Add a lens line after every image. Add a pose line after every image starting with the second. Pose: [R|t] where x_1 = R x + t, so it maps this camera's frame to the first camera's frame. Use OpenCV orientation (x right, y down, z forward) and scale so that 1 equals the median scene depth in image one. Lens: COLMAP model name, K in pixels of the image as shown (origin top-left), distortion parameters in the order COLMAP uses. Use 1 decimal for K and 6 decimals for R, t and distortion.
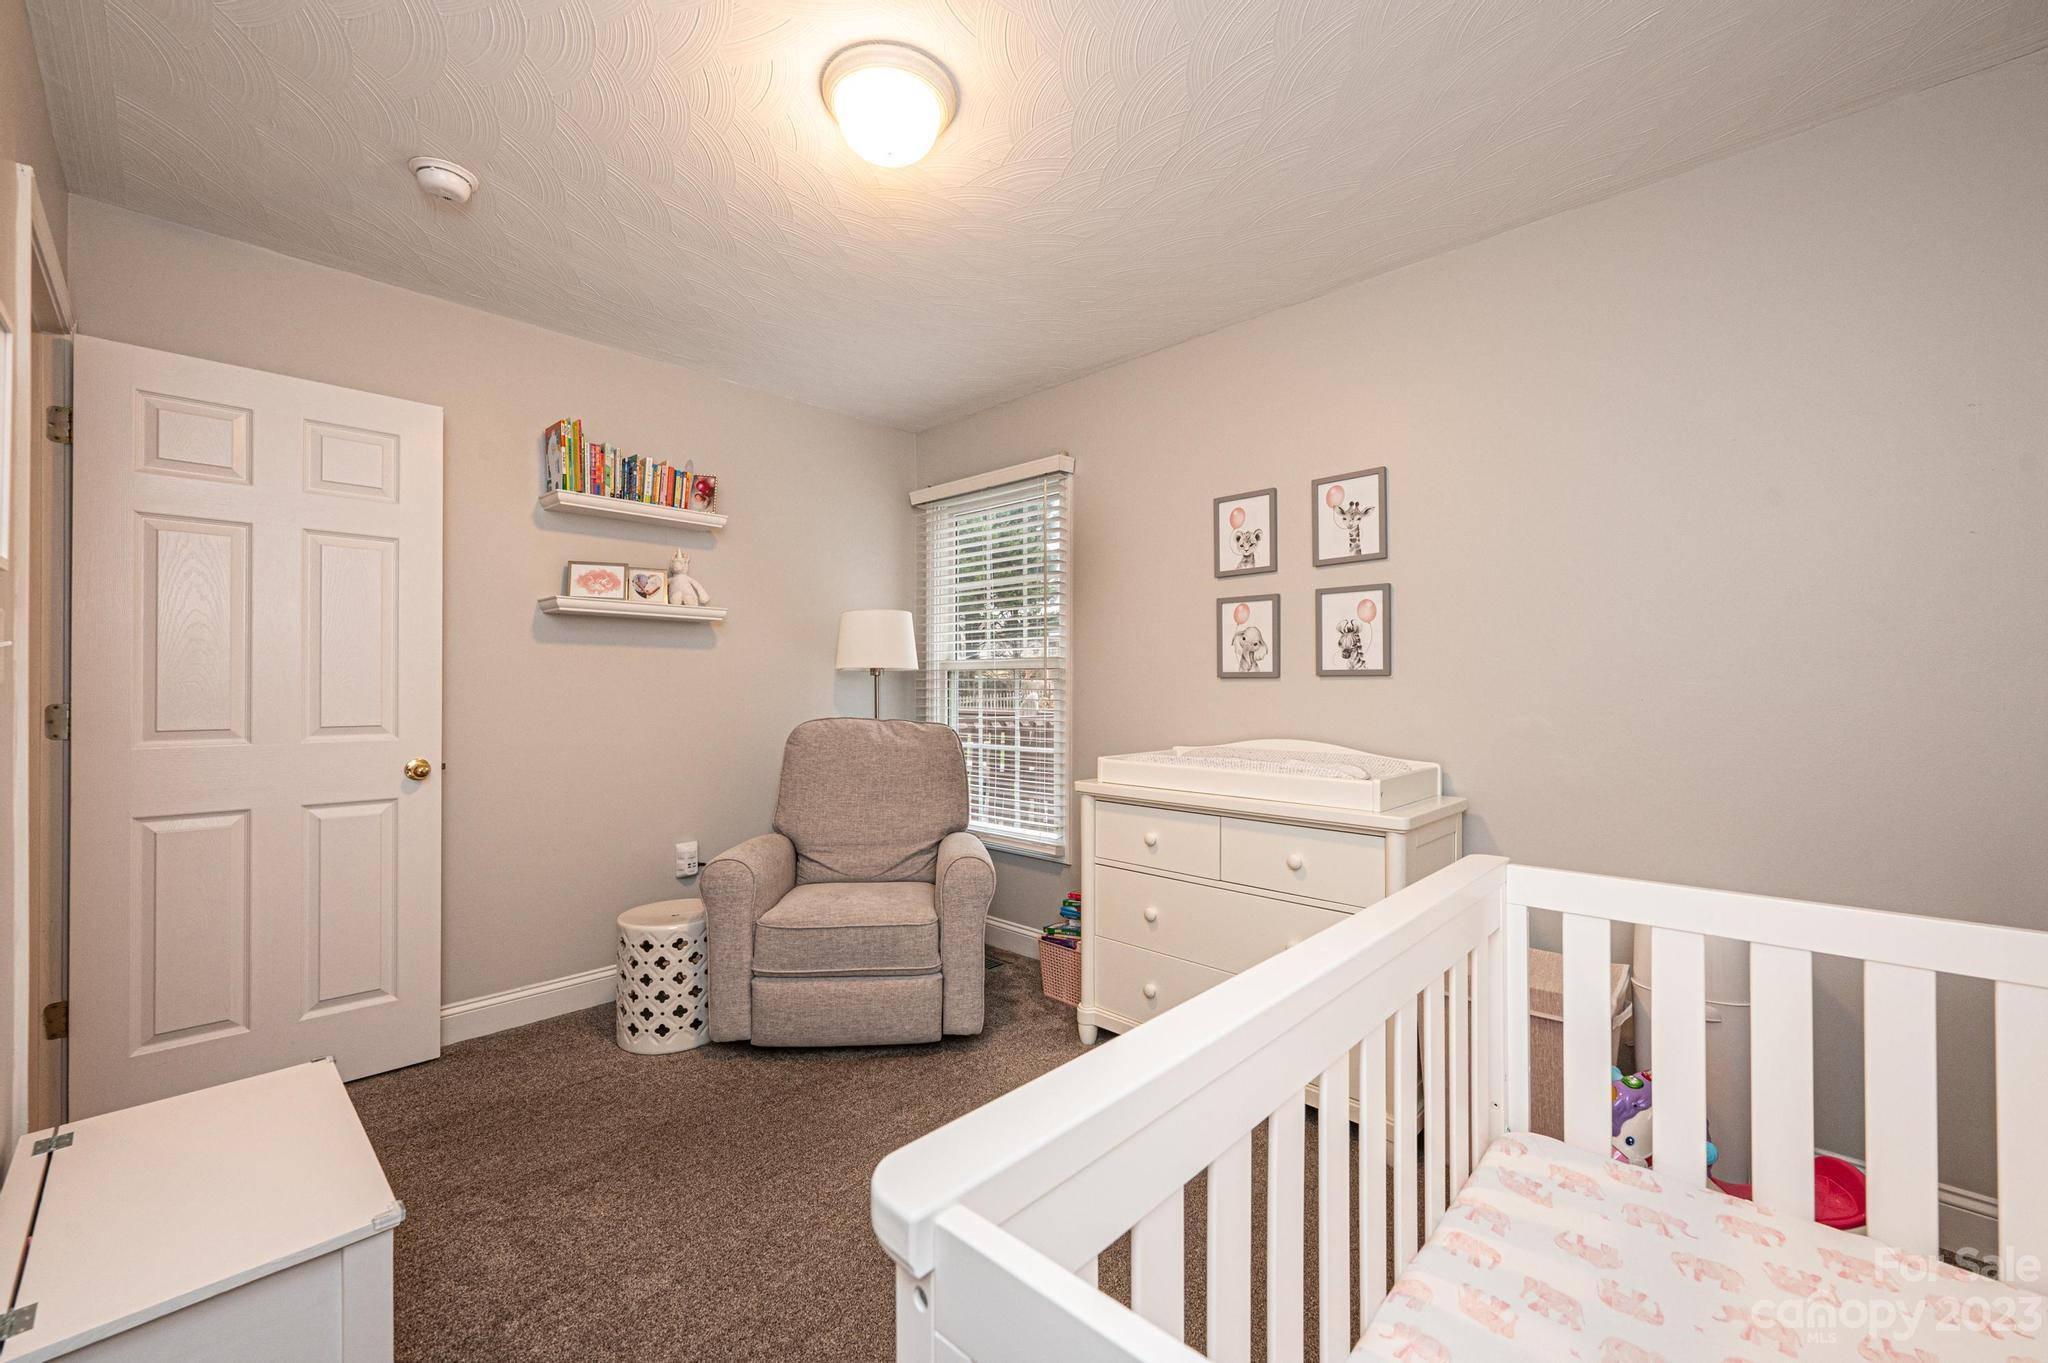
lens RADIAL K [[813.0, 0, 1024.4], [0, 813.0, 682.5], [0, 0, 1]] dist [-0.000507, -0.000045]
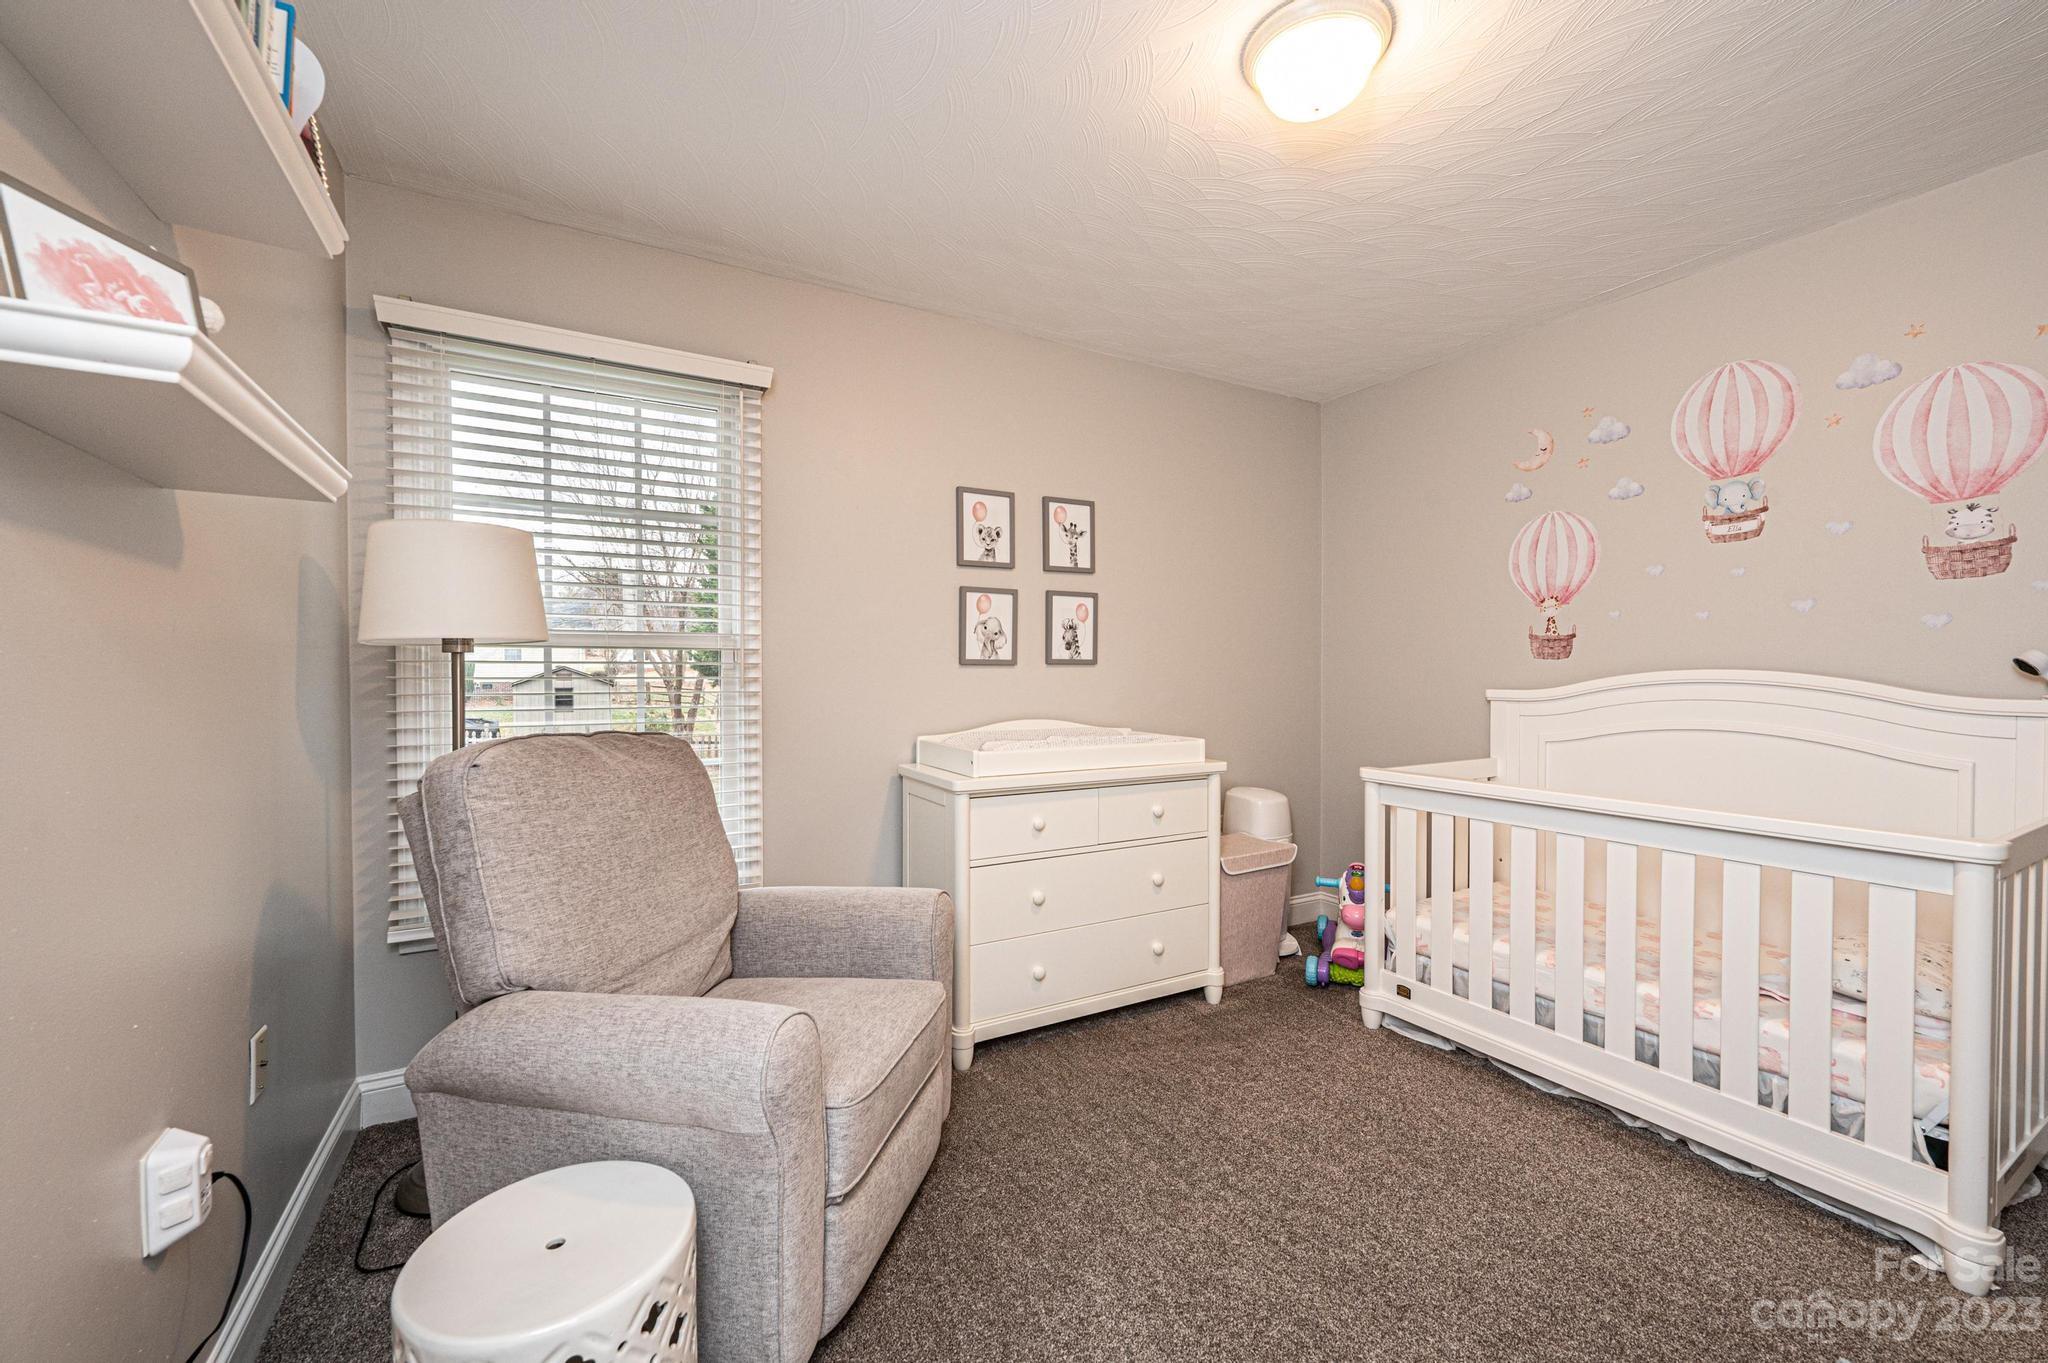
lens RADIAL K [[813.0, 0, 1024.4], [0, 813.0, 682.5], [0, 0, 1]] dist [-0.000507, -0.000045]
pose [[0.287831, -0.012064, 0.957605, -0.749727], [-0.002847, 0.999905, 0.013453, 0.002879], [-0.957677, -0.006598, 0.287770, 0.668323]]
